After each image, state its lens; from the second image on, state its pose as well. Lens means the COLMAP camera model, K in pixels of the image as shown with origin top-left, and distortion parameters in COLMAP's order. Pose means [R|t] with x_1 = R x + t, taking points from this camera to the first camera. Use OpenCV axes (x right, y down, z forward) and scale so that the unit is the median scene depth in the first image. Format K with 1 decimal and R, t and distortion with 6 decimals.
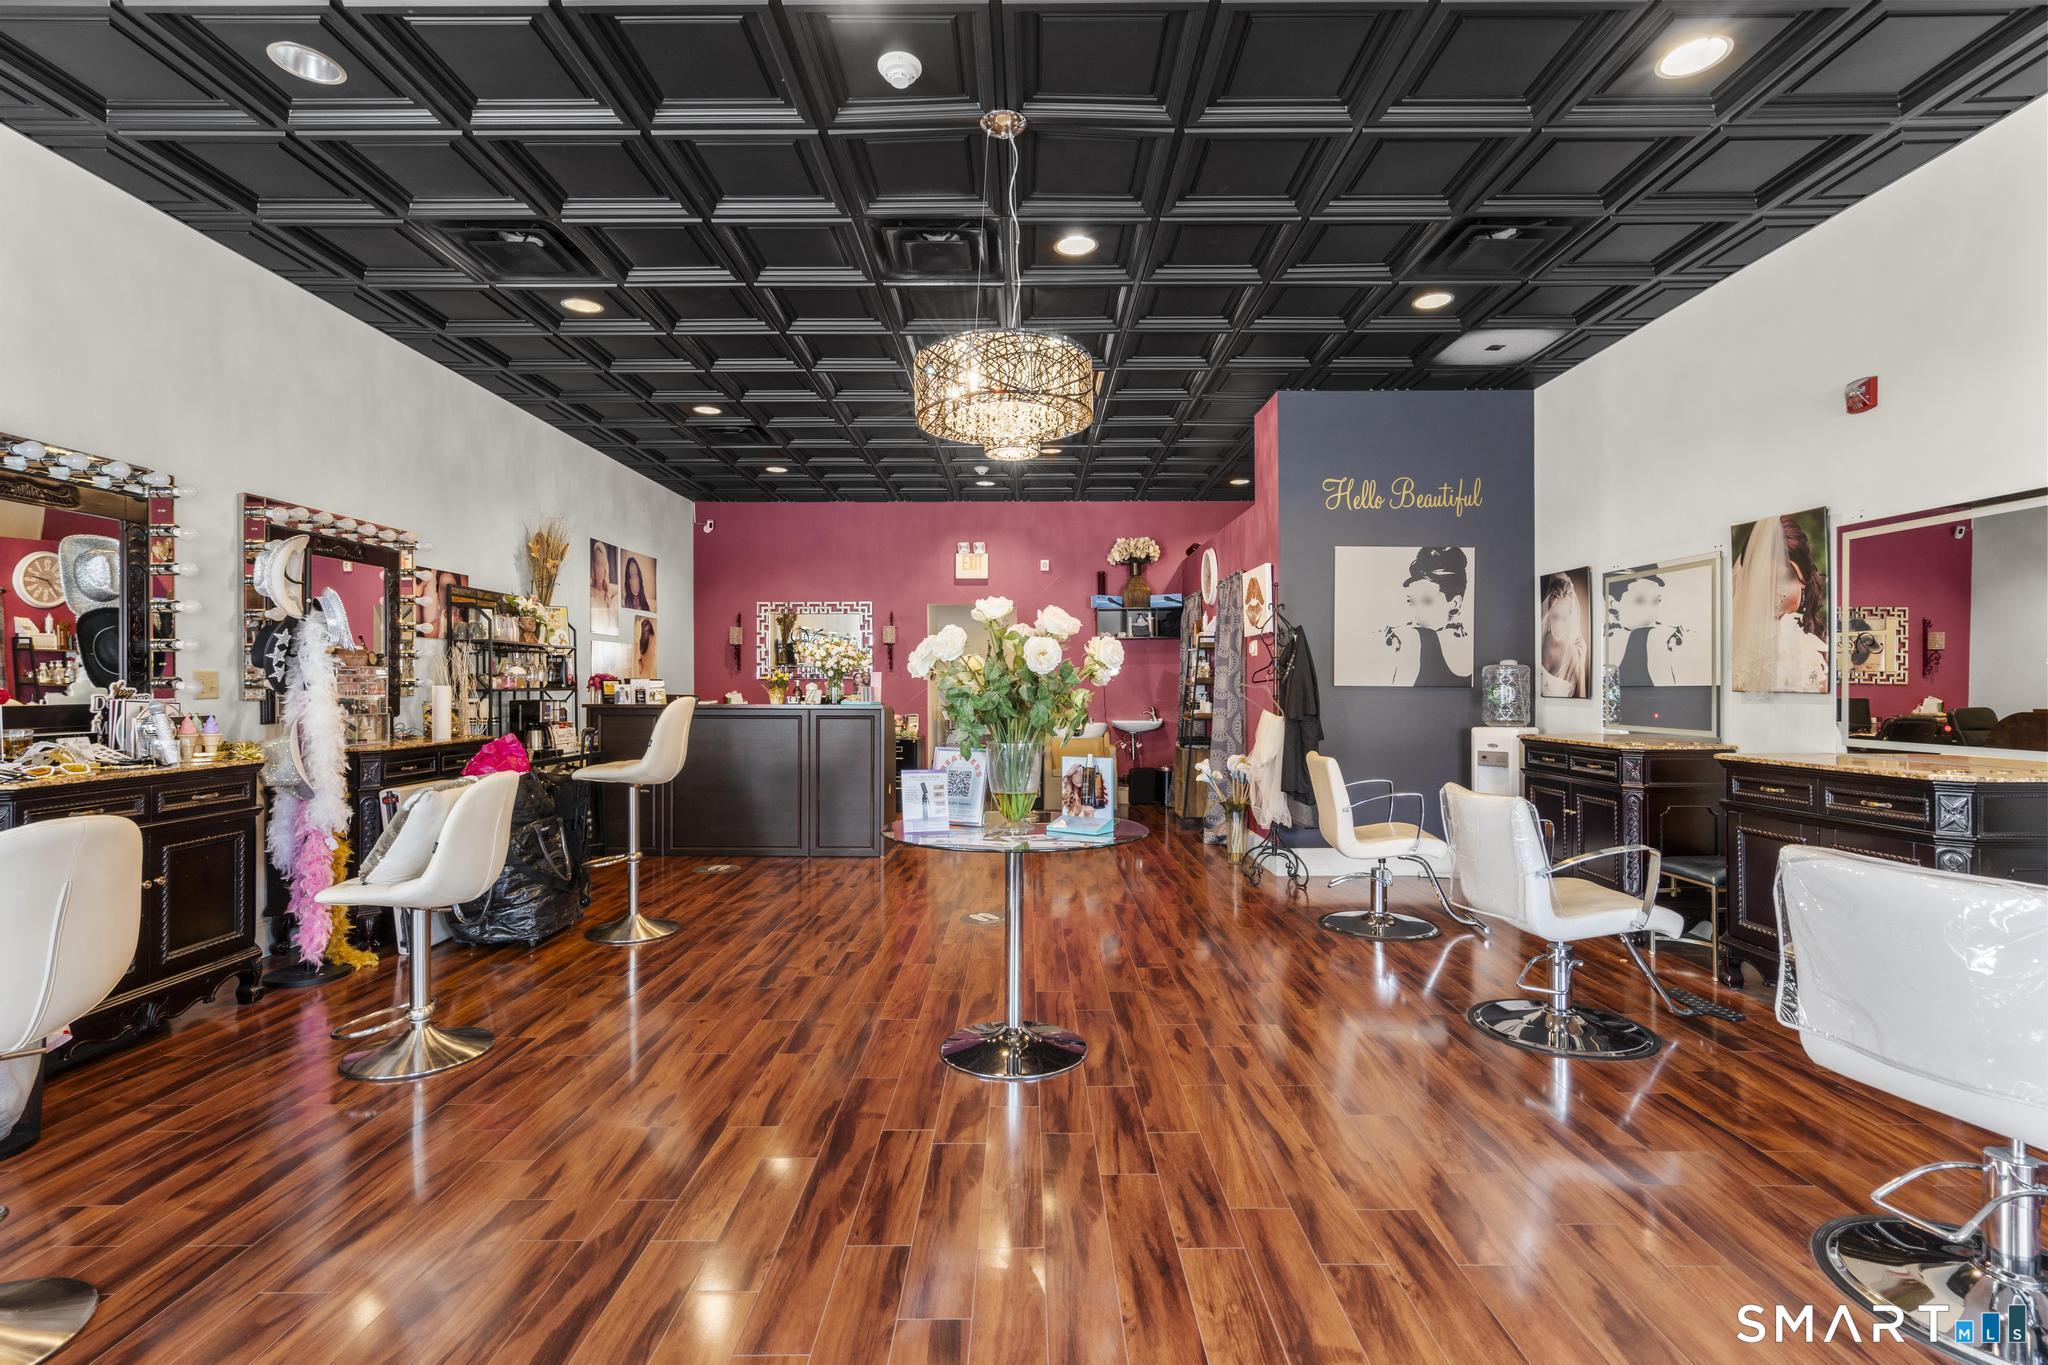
lens RADIAL K [[942.5, 0, 1022.7], [0, 942.5, 685.4], [0, 0, 1]] dist [-0.000699, 0.000101]
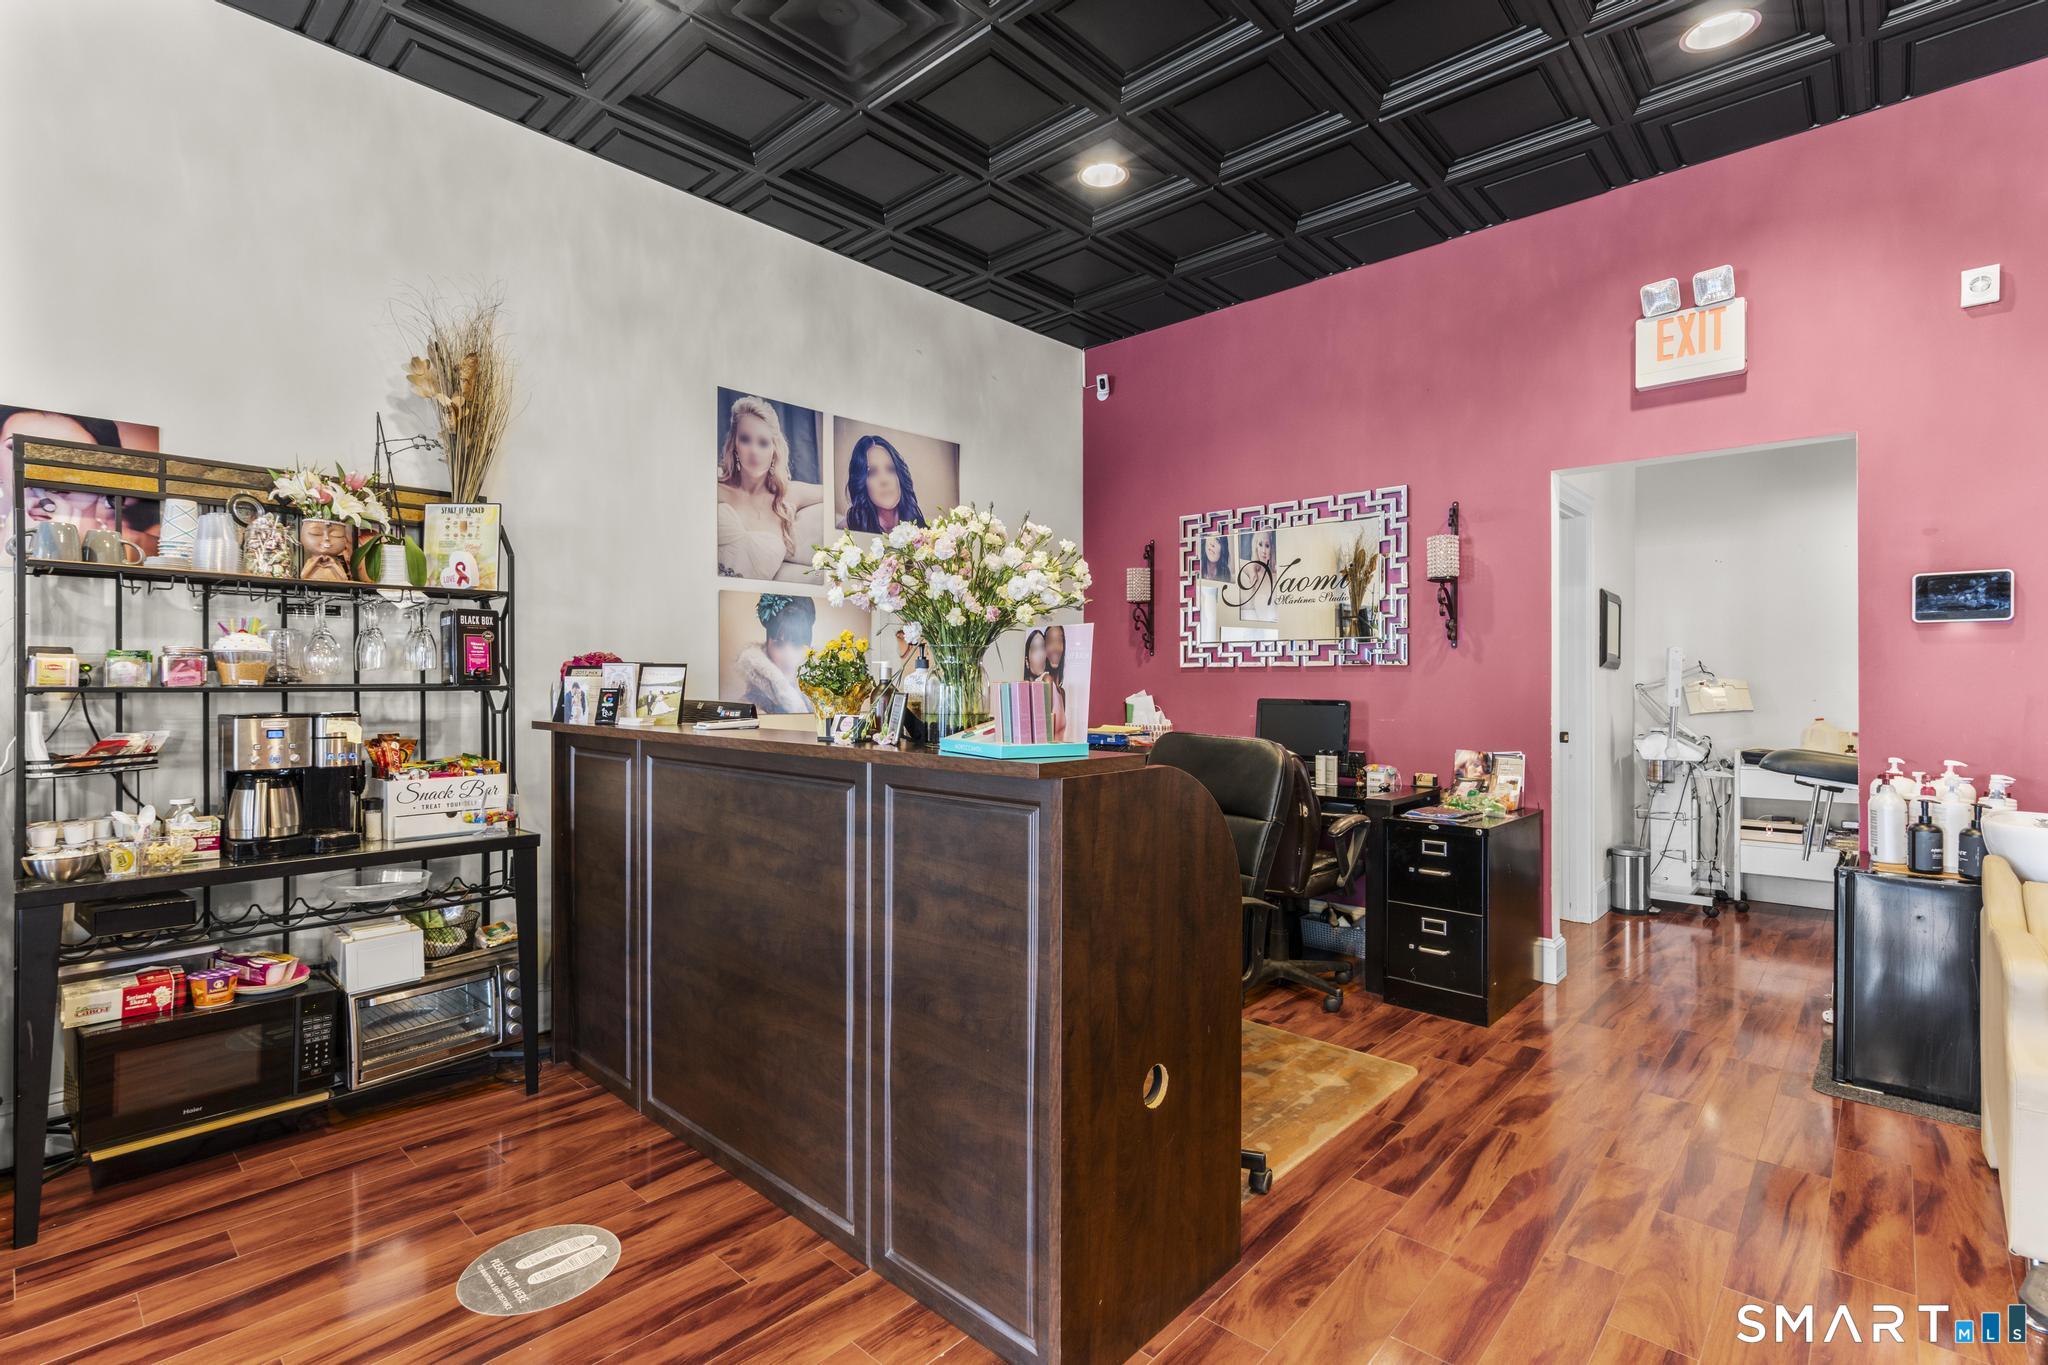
lens RADIAL K [[942.5, 0, 1021.9], [0, 942.5, 680.4], [0, 0, 1]] dist [-0.000699, 0.000101]
pose [[0.735457, 0.001836, -0.677569, 0.001849], [-0.000701, 0.999998, 0.001949, -0.000273], [0.677571, -0.000958, 0.735457, 0.566143]]
